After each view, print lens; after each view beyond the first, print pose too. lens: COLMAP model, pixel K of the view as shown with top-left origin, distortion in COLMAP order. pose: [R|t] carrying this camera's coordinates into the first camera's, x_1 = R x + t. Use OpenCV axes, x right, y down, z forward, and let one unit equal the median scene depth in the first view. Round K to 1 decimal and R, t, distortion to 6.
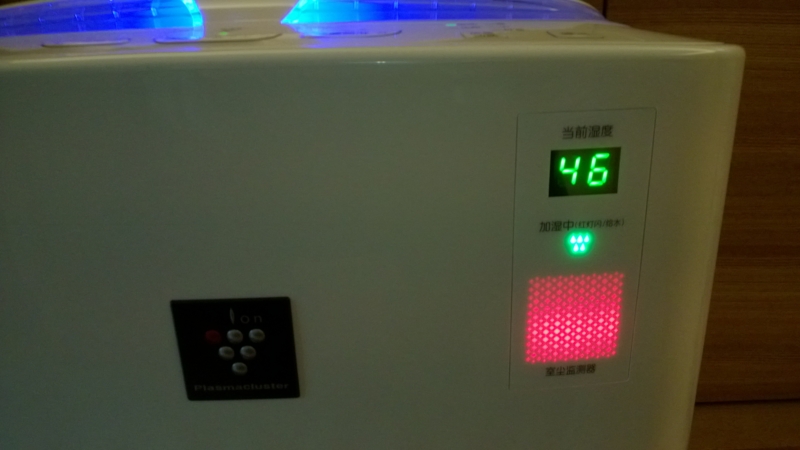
lens RADIAL K [[589.6, 0, 400.2], [0, 589.6, 276.5], [0, 0, 1]] dist [0.003741, -0.034353]
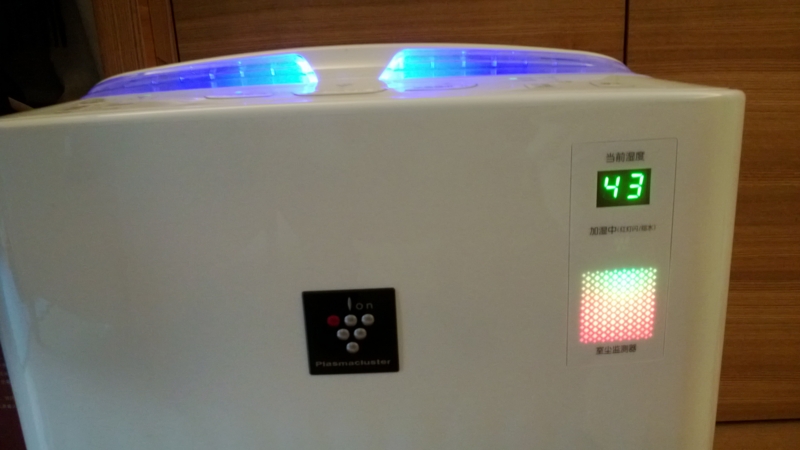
lens RADIAL K [[589.6, 0, 400.2], [0, 589.6, 276.5], [0, 0, 1]] dist [0.003741, -0.034353]
pose [[0.999805, -0.013221, -0.014646, -0.150547], [0.012033, 0.996845, -0.078451, 0.104957], [0.015637, 0.078259, 0.996810, -0.260905]]
